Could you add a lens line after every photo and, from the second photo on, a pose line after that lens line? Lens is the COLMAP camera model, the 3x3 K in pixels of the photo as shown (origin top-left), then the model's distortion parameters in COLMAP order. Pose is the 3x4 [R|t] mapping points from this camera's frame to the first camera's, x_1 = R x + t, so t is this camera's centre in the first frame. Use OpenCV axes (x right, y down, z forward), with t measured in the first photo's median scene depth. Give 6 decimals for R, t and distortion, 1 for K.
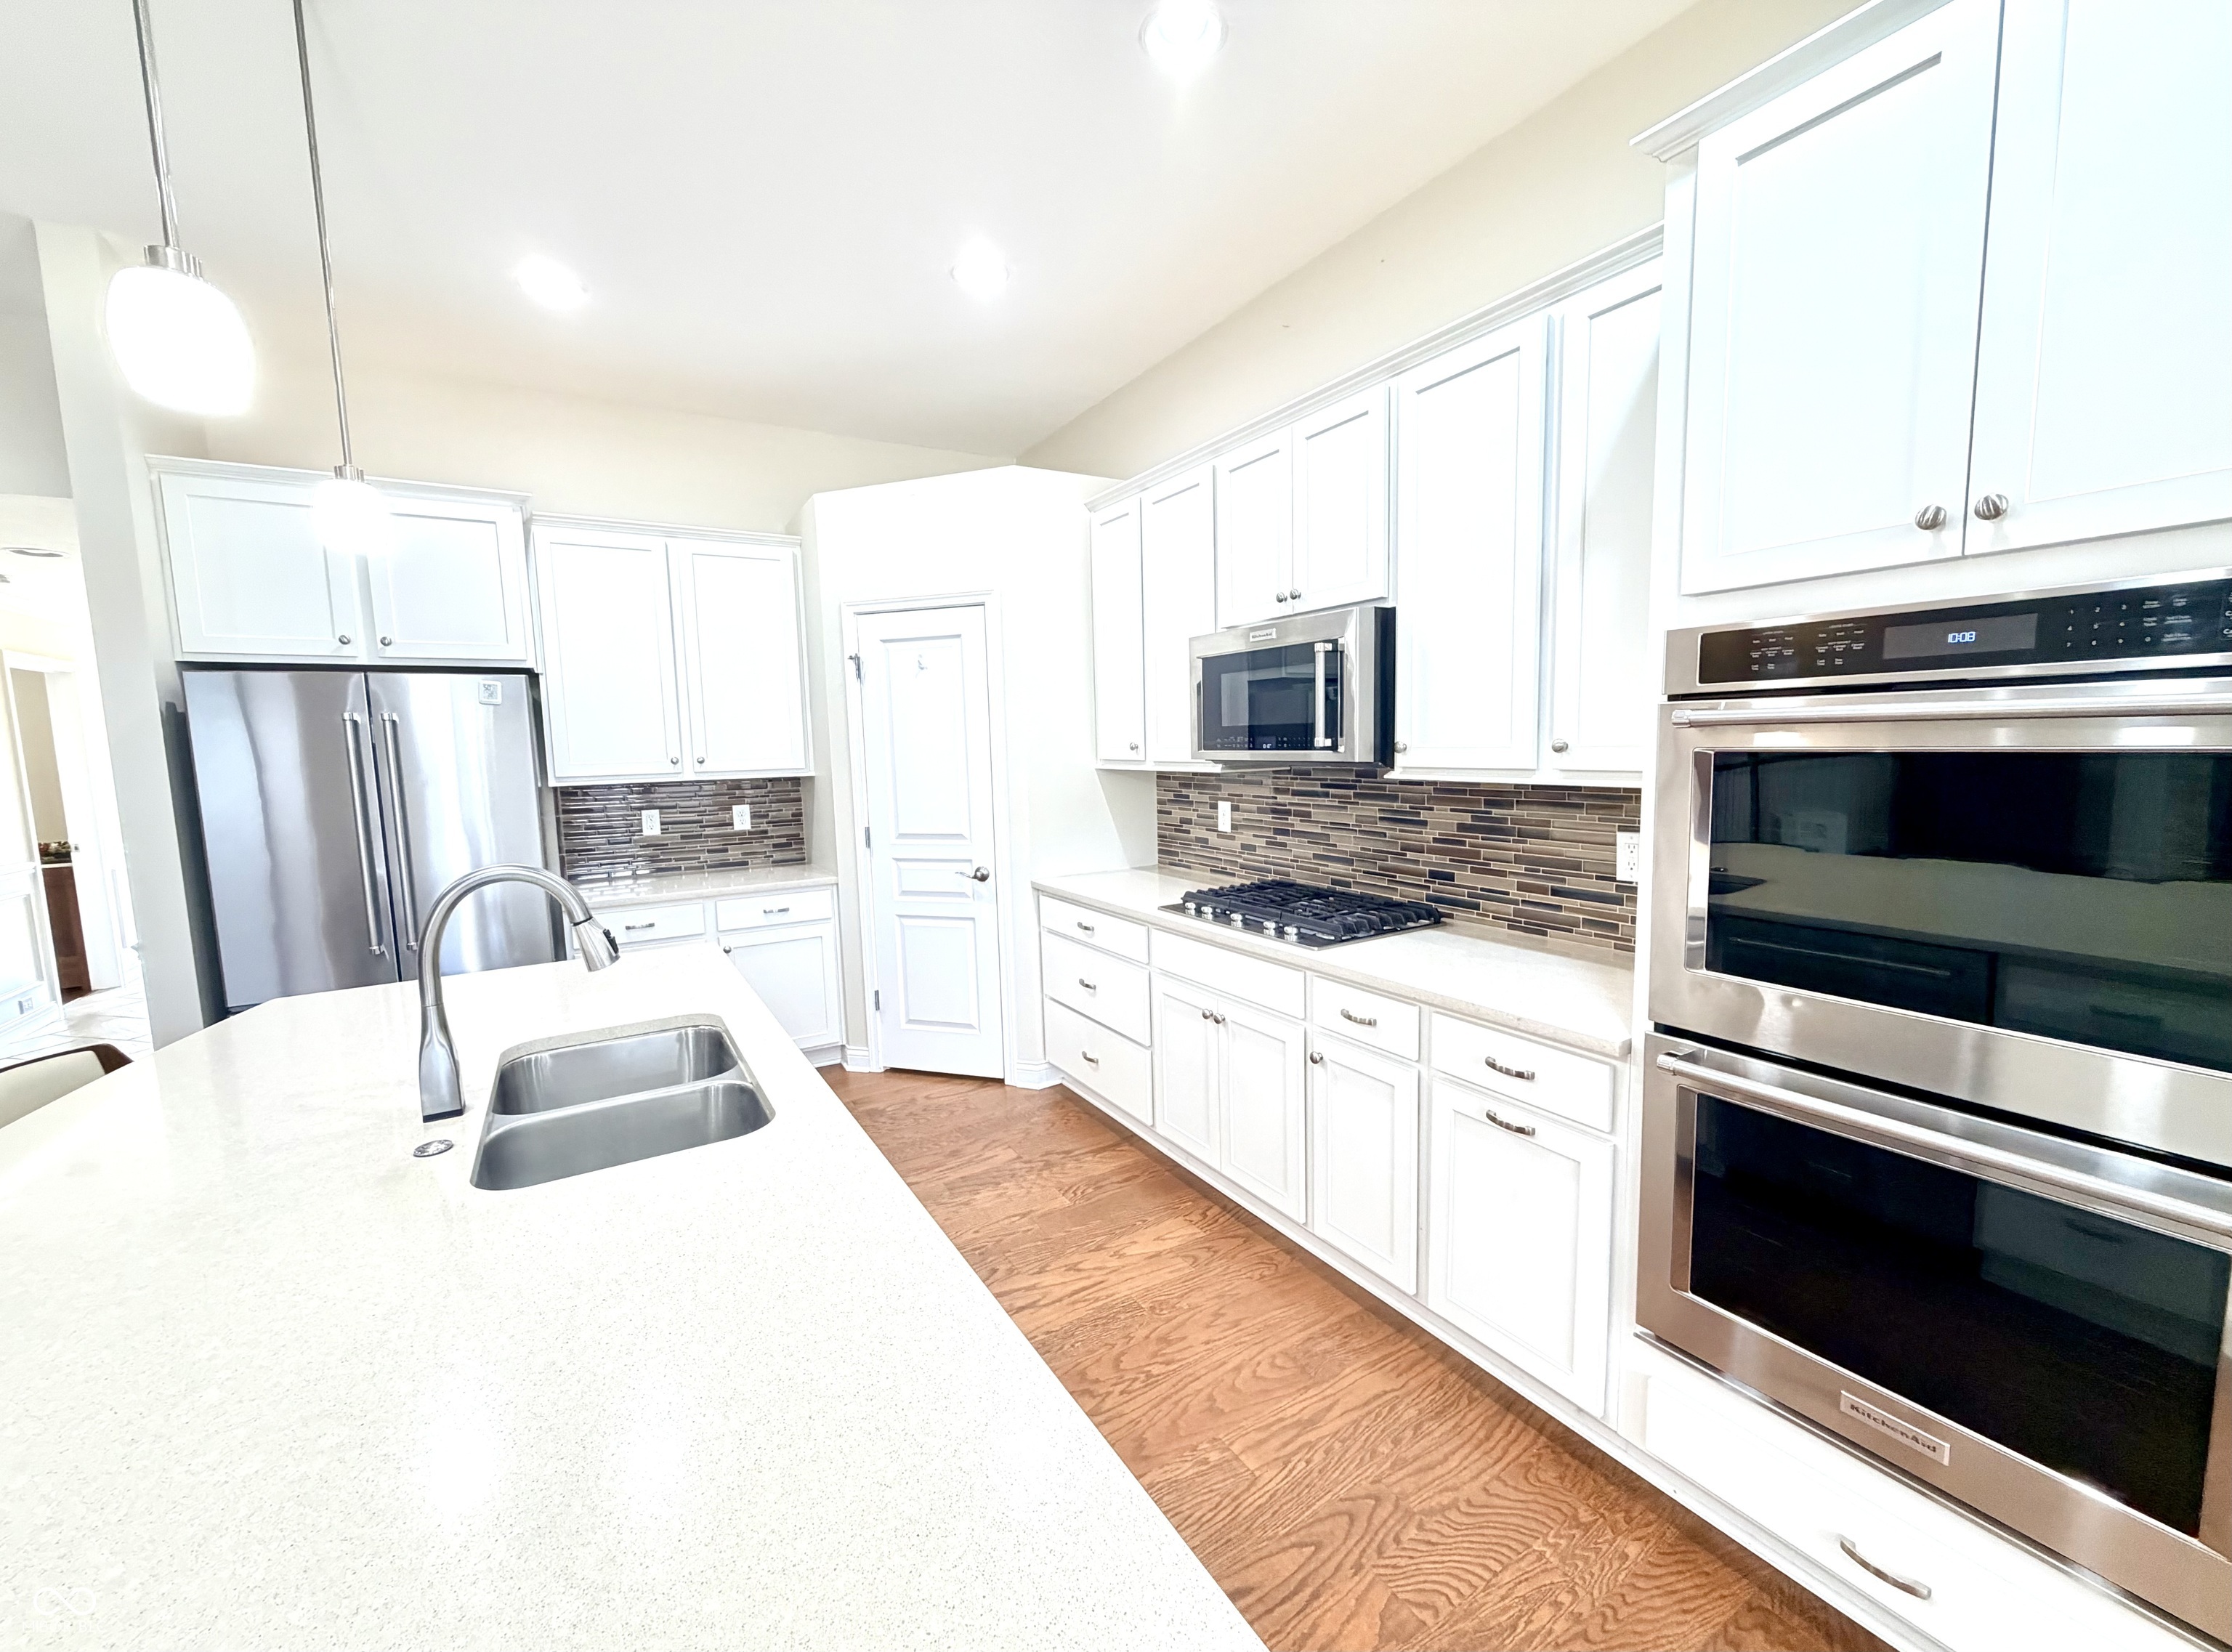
lens RADIAL K [[906.7, 0, 1102.9], [0, 906.7, 833.5], [0, 0, 1]] dist [0.001537, 0.000531]
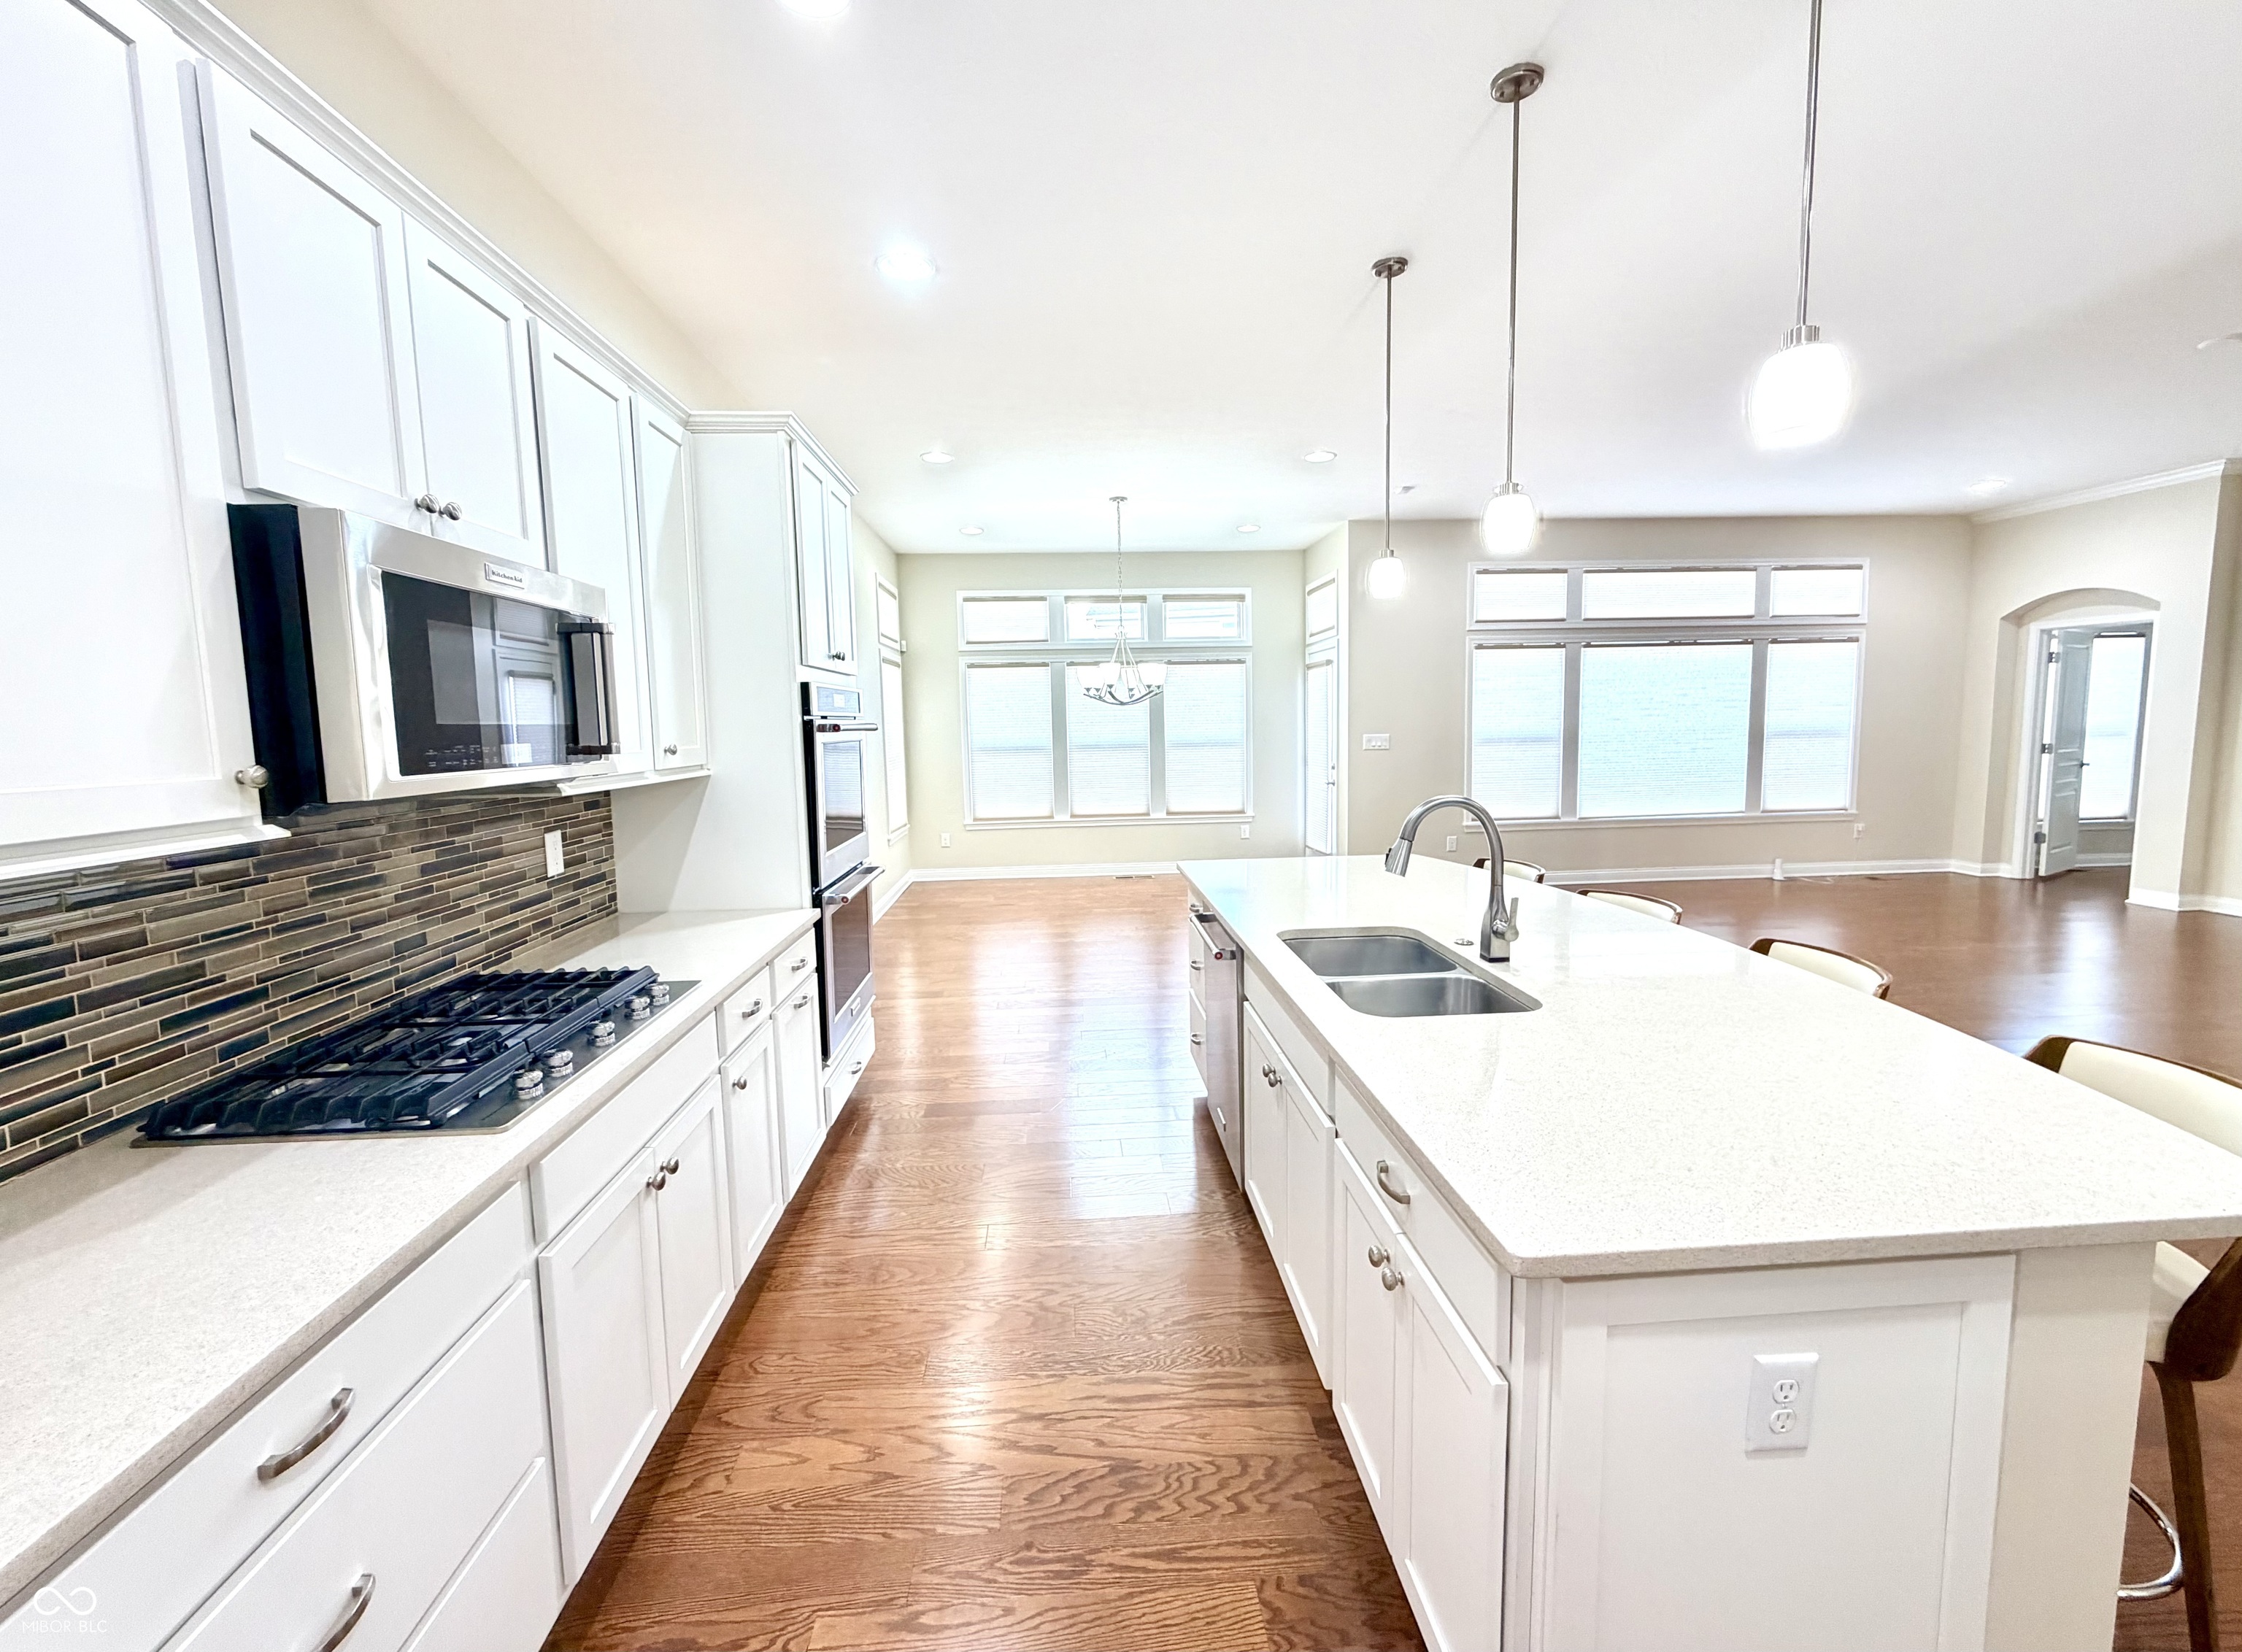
lens RADIAL K [[910.7, 0, 1111.6], [0, 910.7, 813.0], [0, 0, 1]] dist [0.001537, 0.000531]
pose [[-0.892174, 0.001469, 0.451689, -0.521260], [0.094906, 0.978282, 0.184276, -0.157434], [-0.441608, 0.207275, -0.872937, 1.578723]]
